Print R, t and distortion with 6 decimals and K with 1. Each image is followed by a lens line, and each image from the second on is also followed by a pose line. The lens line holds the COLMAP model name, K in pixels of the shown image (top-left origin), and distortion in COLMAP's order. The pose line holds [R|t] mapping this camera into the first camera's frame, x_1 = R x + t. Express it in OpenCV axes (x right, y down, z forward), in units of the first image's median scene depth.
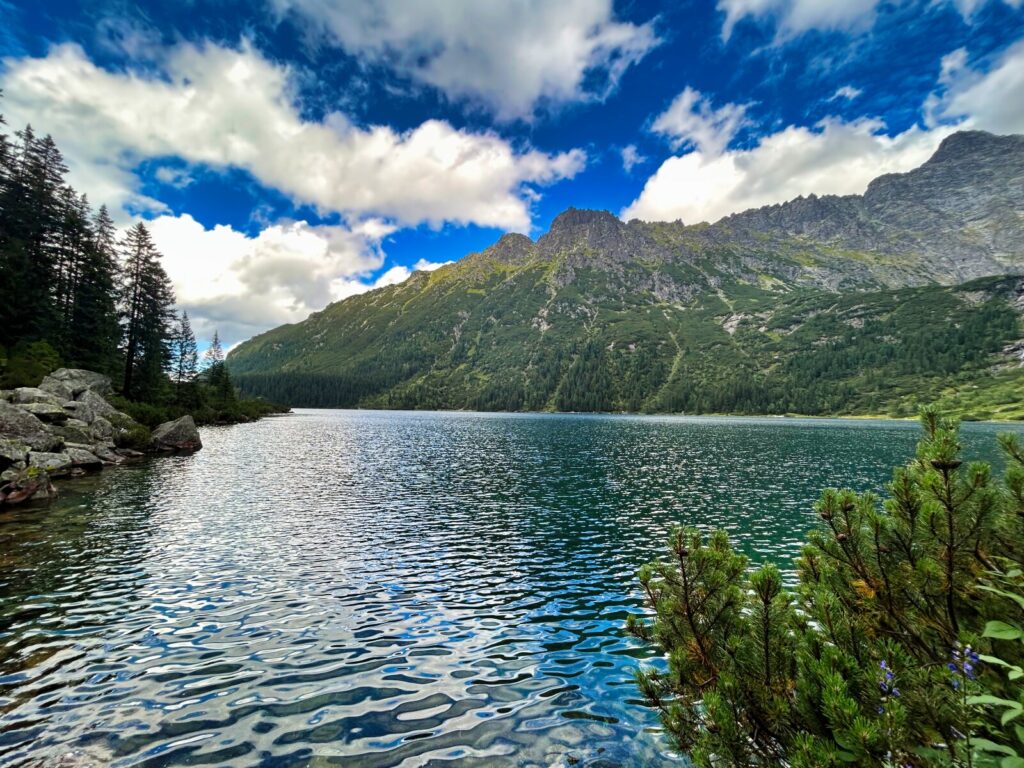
lens RADIAL K [[416.6, 0, 512.0], [0, 416.6, 384.0], [0, 0, 1]] dist [-0.001229, -0.000721]
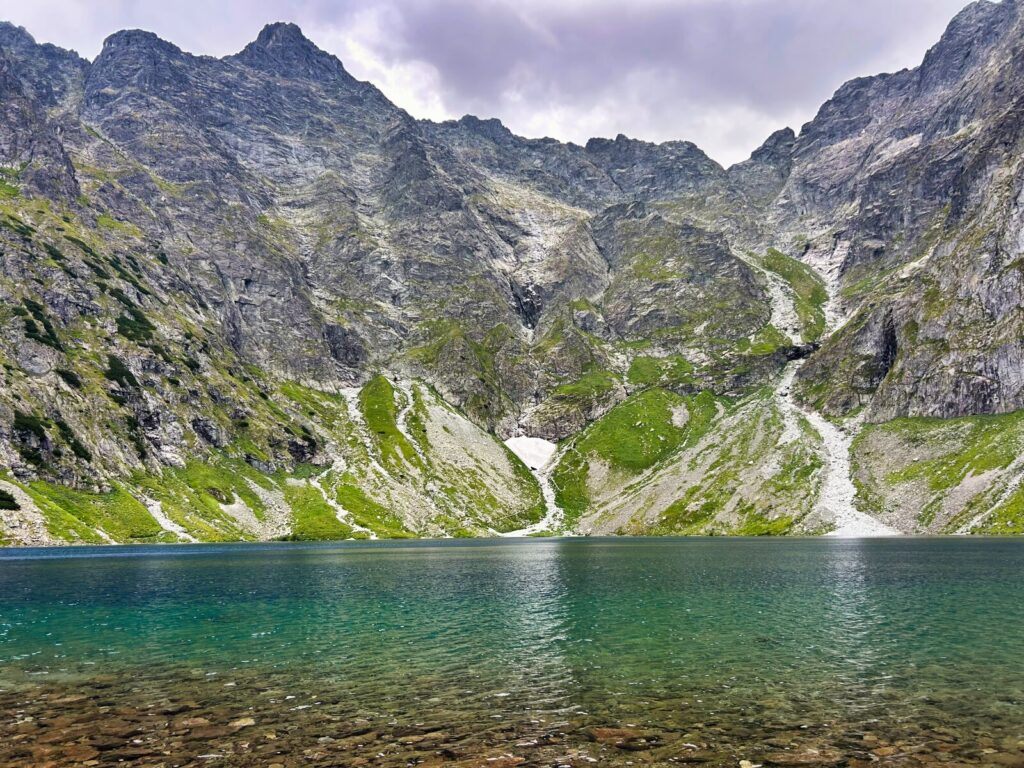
lens RADIAL K [[718.2, 0, 512.0], [0, 718.2, 384.0], [0, 0, 1]] dist [0.033268, -0.046108]
pose [[0.462901, 0.135419, 0.876005, 0.611126], [-0.041062, 0.990476, -0.131417, -0.129714], [-0.885459, 0.024863, 0.464053, 0.475557]]
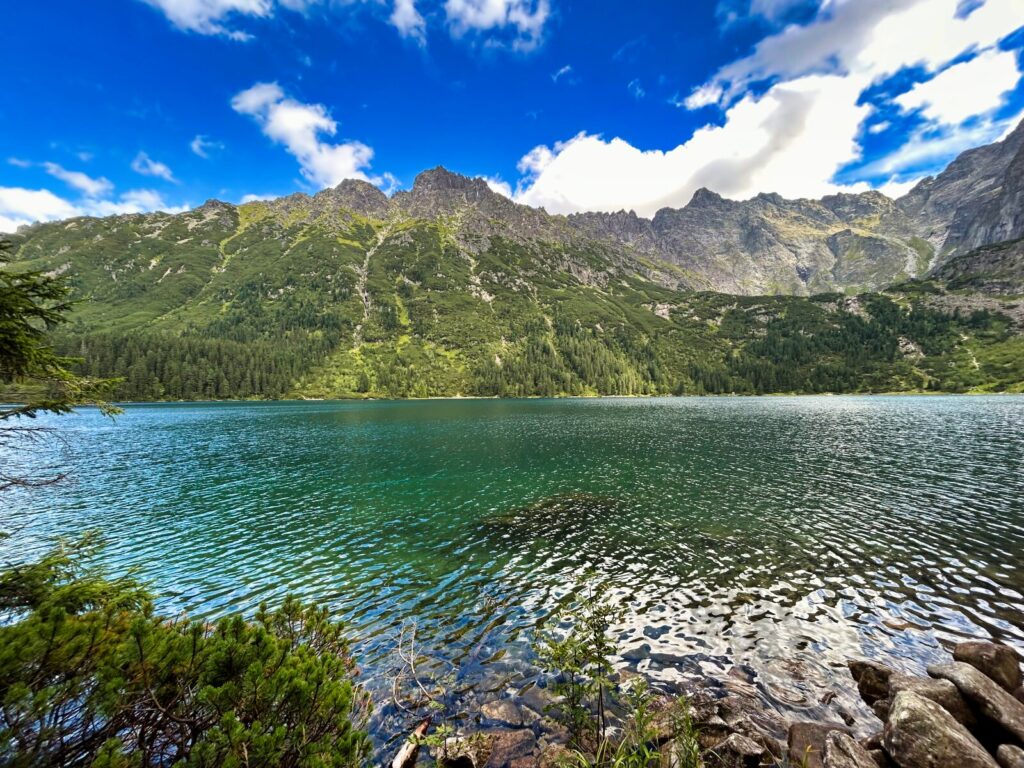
lens RADIAL K [[416.6, 0, 512.0], [0, 416.6, 384.0], [0, 0, 1]] dist [-0.001229, -0.000721]
pose [[0.828567, -0.011002, 0.559782, -0.291727], [-0.011898, 0.999235, 0.037251, 0.008470], [-0.559764, -0.037525, 0.827802, 0.199959]]
